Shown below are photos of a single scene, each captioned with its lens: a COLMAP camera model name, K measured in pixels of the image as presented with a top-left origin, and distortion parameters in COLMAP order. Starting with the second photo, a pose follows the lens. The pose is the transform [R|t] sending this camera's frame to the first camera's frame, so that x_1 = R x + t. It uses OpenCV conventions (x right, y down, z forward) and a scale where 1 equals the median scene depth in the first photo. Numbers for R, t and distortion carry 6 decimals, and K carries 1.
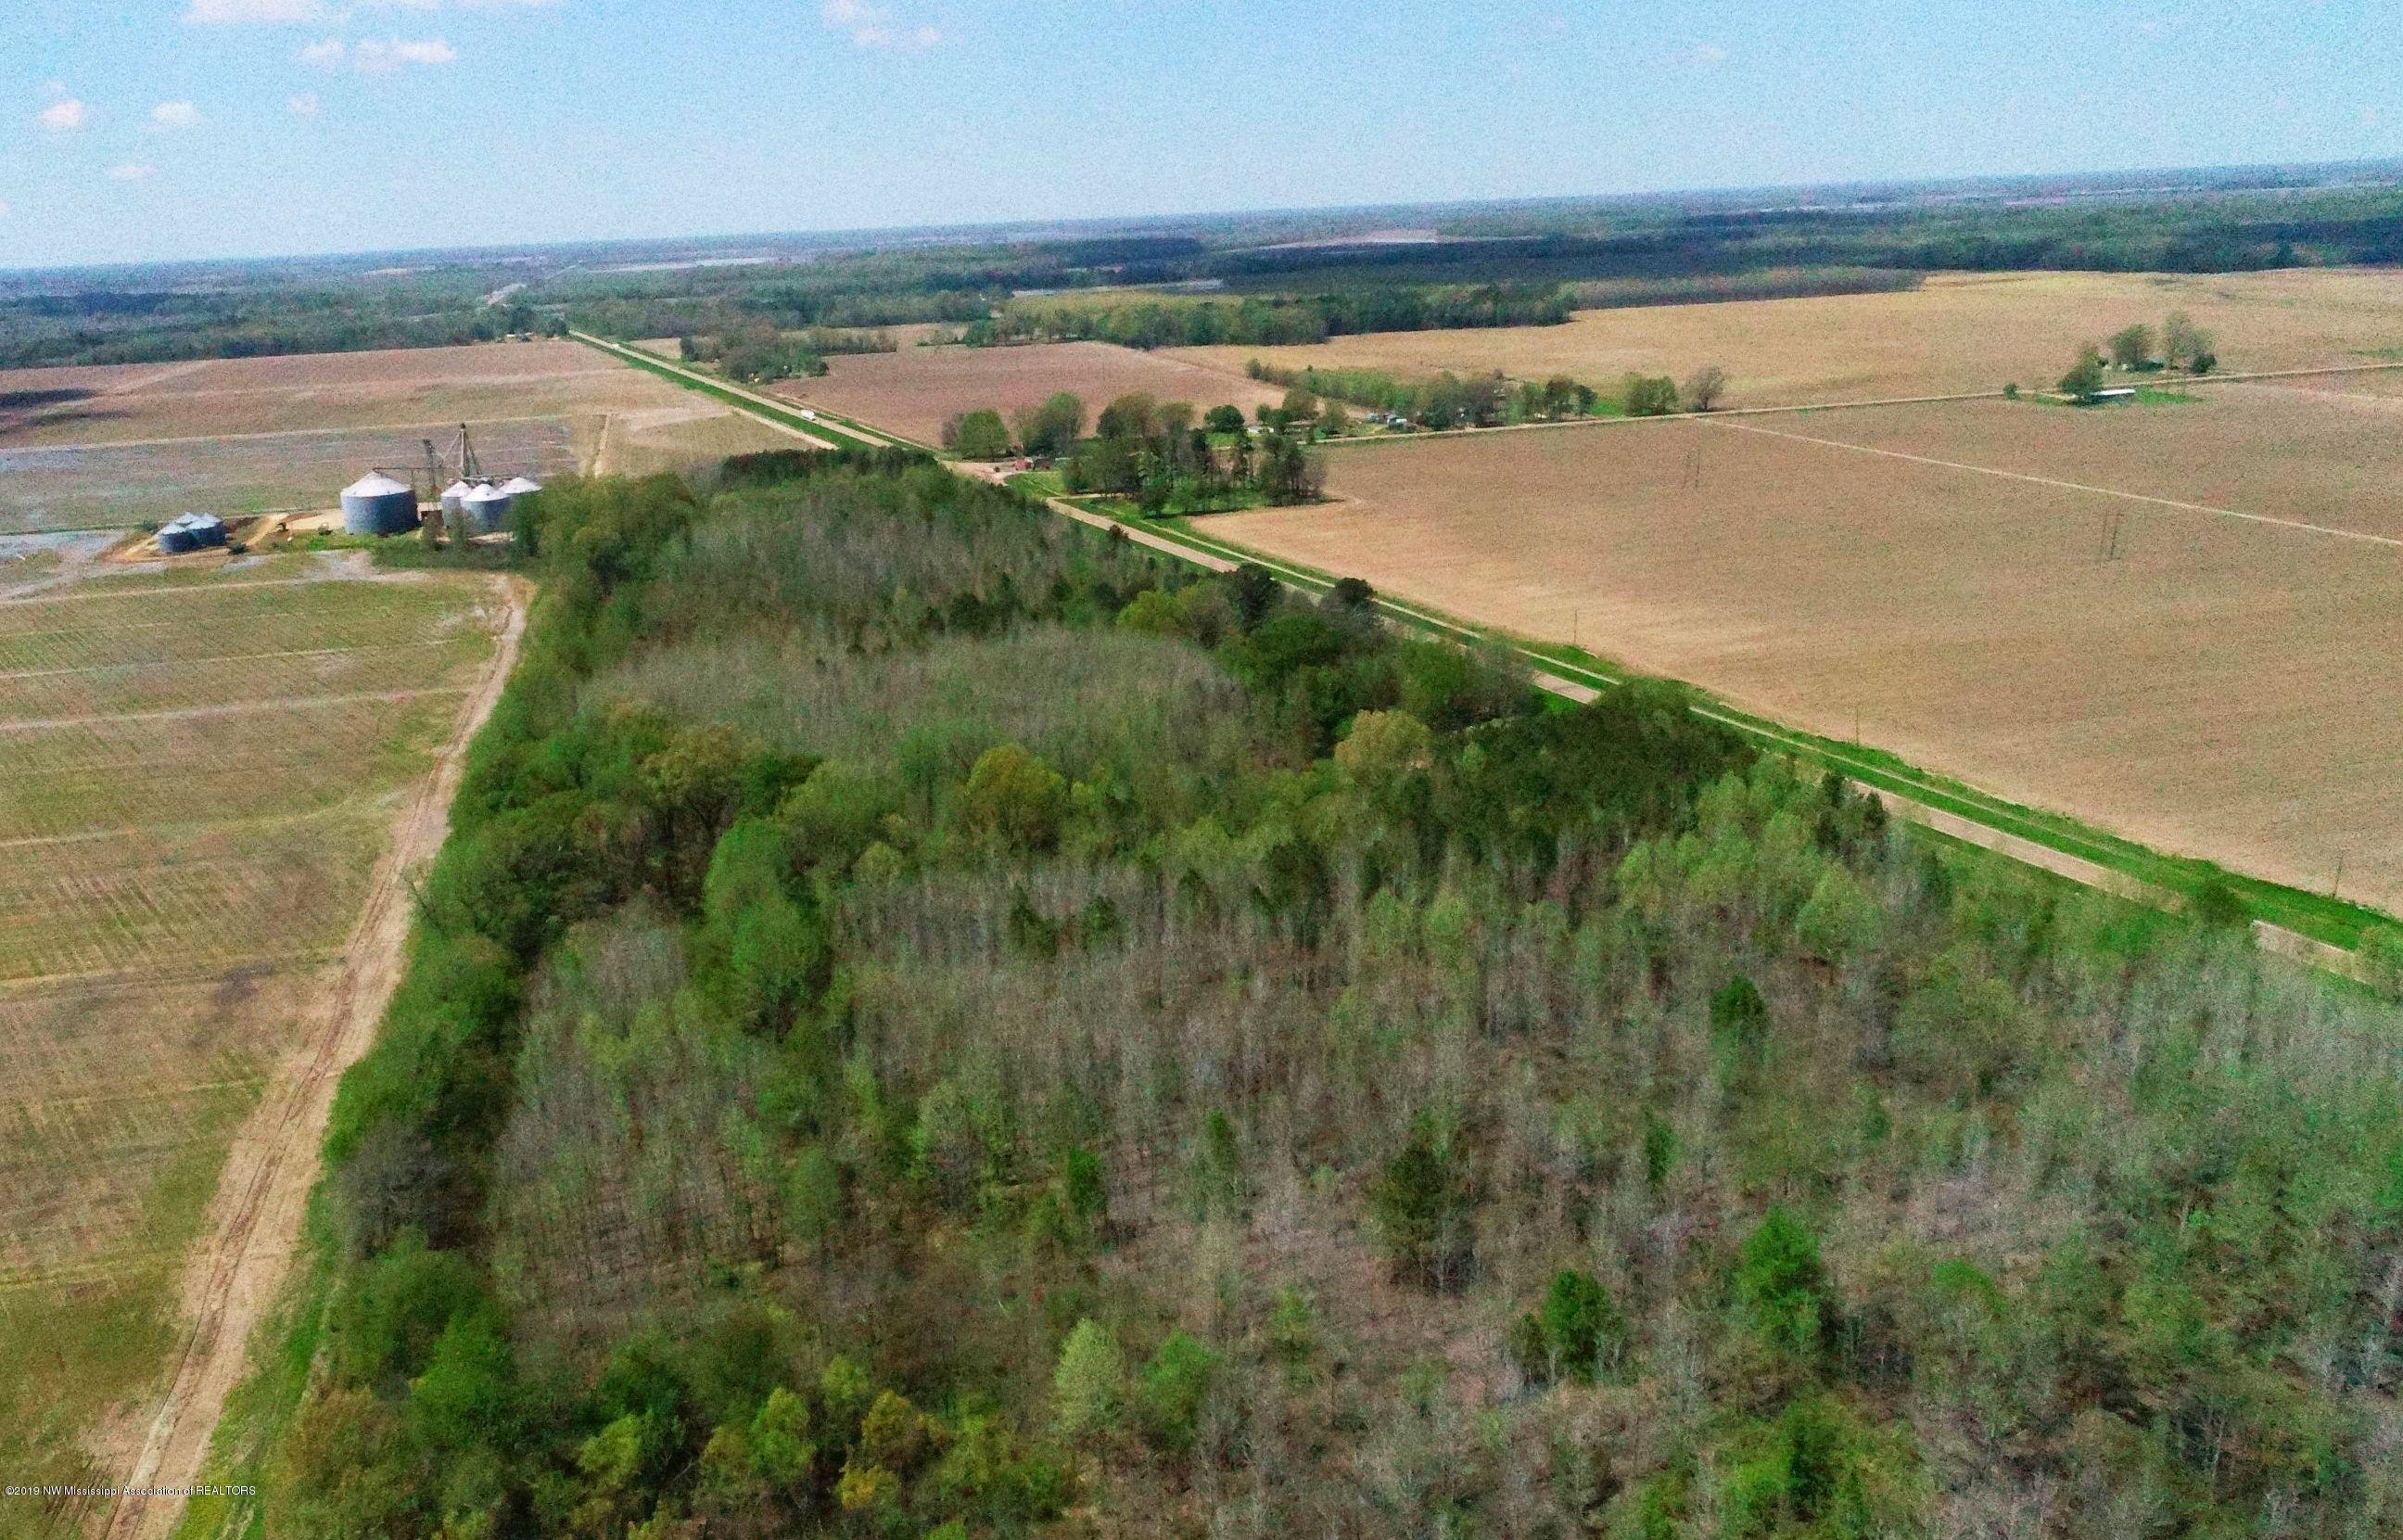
lens RADIAL K [[1909.4, 0, 1005.1], [0, 1909.4, 771.5], [0, 0, 1]] dist [0.006341, 0.001468]
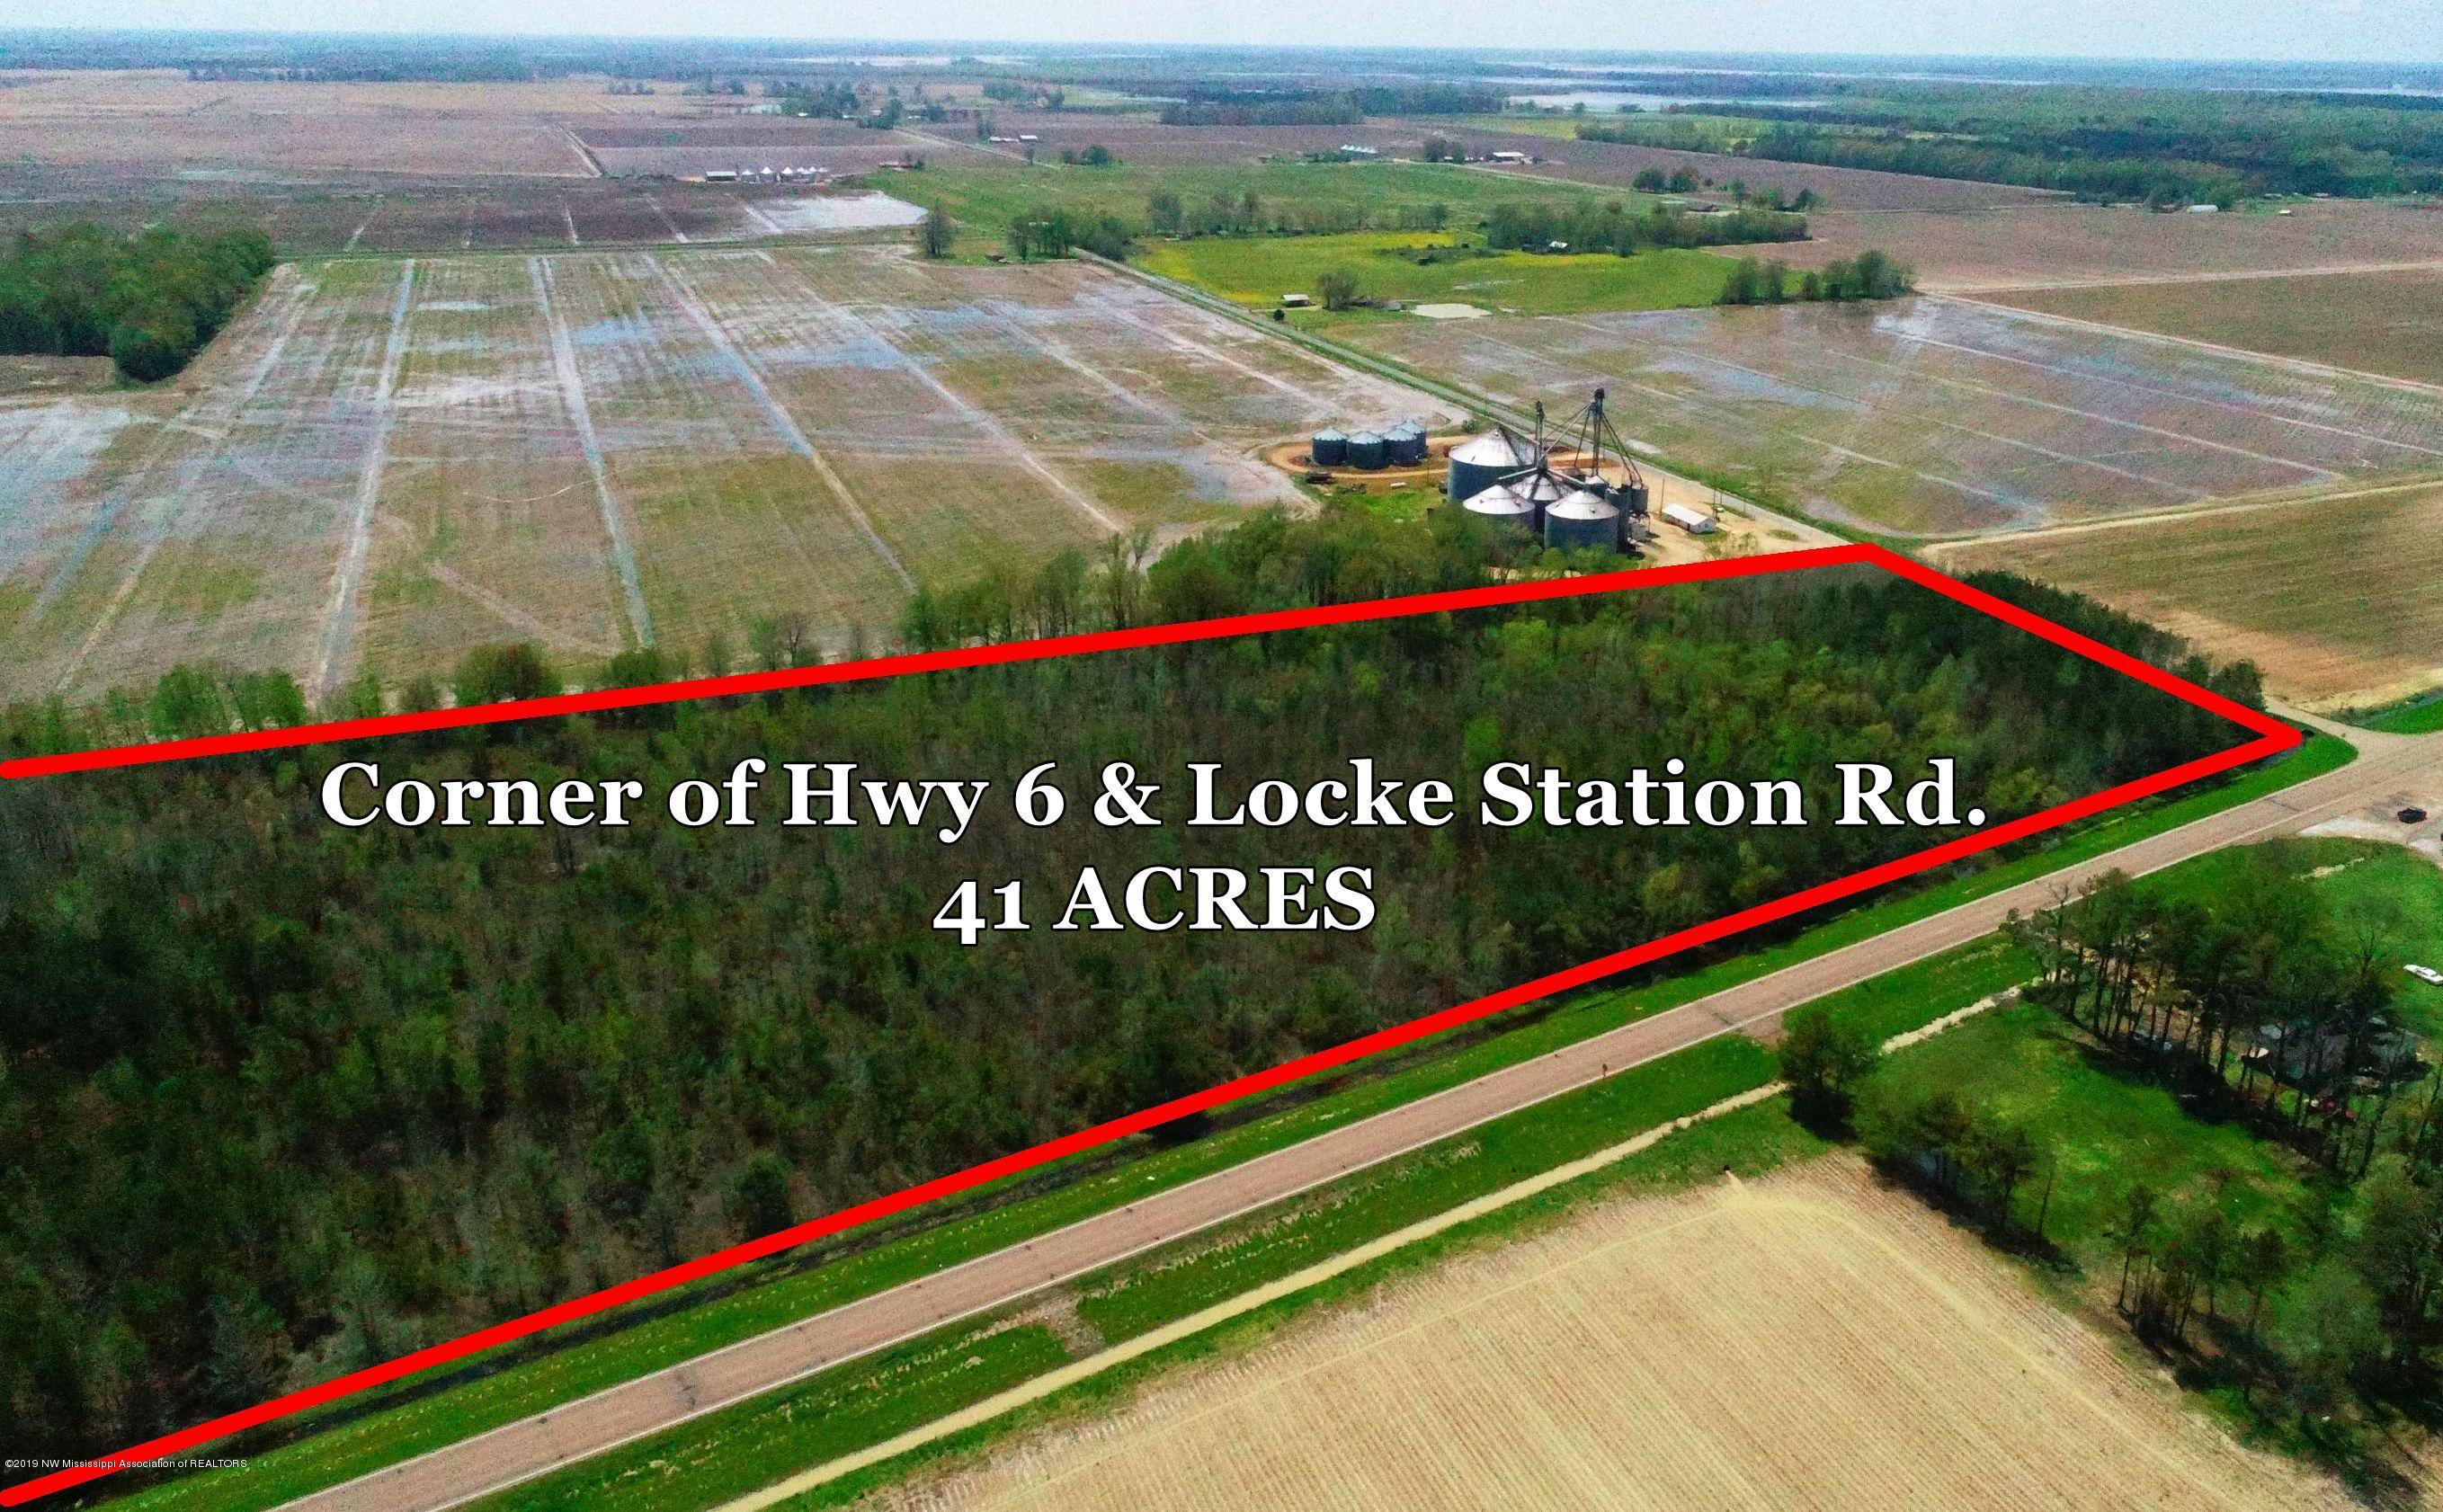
lens RADIAL K [[1751.9, 0, 1276.8], [0, 1751.9, 815.3], [0, 0, 1]] dist [0.005655, -0.004979]
pose [[0.221810, 0.438232, -0.871064, 0.292027], [-0.294370, 0.881732, 0.368640, -0.253142], [0.929595, 0.174647, 0.324580, 0.757405]]
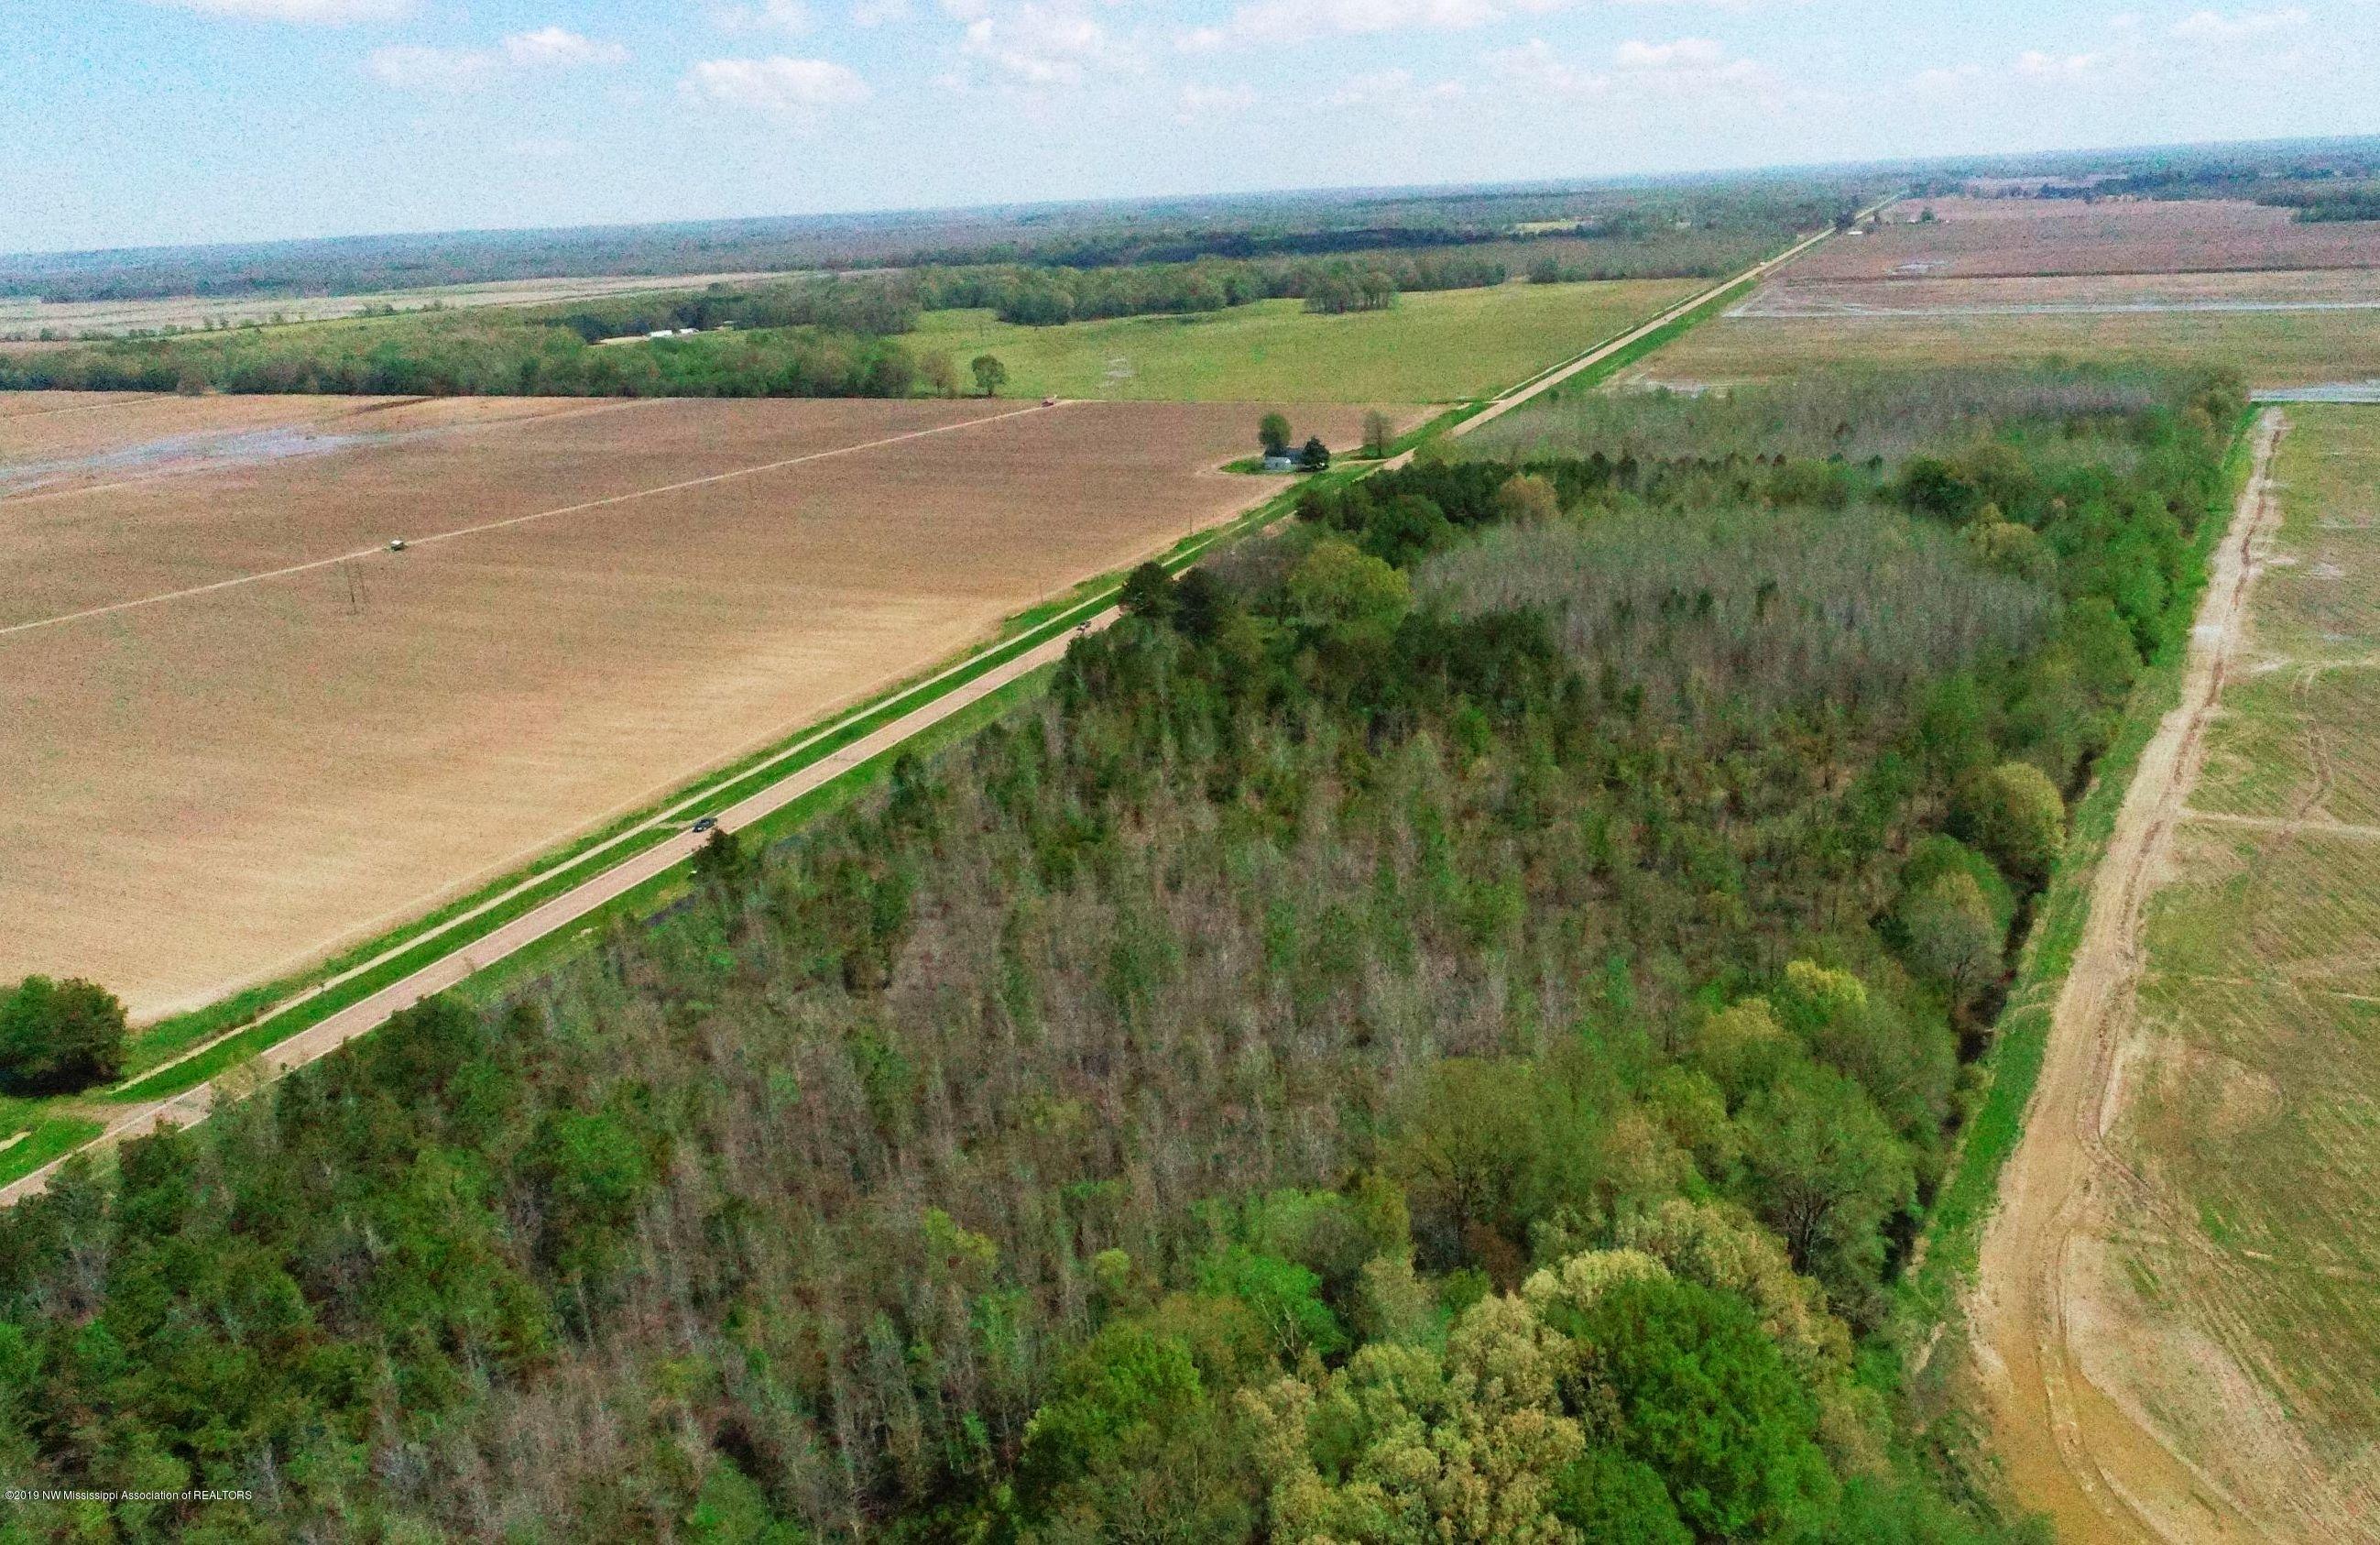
lens RADIAL K [[1840.5, 0, 1369.0], [0, 1840.5, 770.4], [0, 0, 1]] dist [-0.004313, 0.002052]
pose [[-0.799110, -0.096830, 0.593336, -0.277692], [0.250982, 0.843090, 0.475613, -0.263365], [-0.546289, 0.528984, -0.649419, 1.005211]]
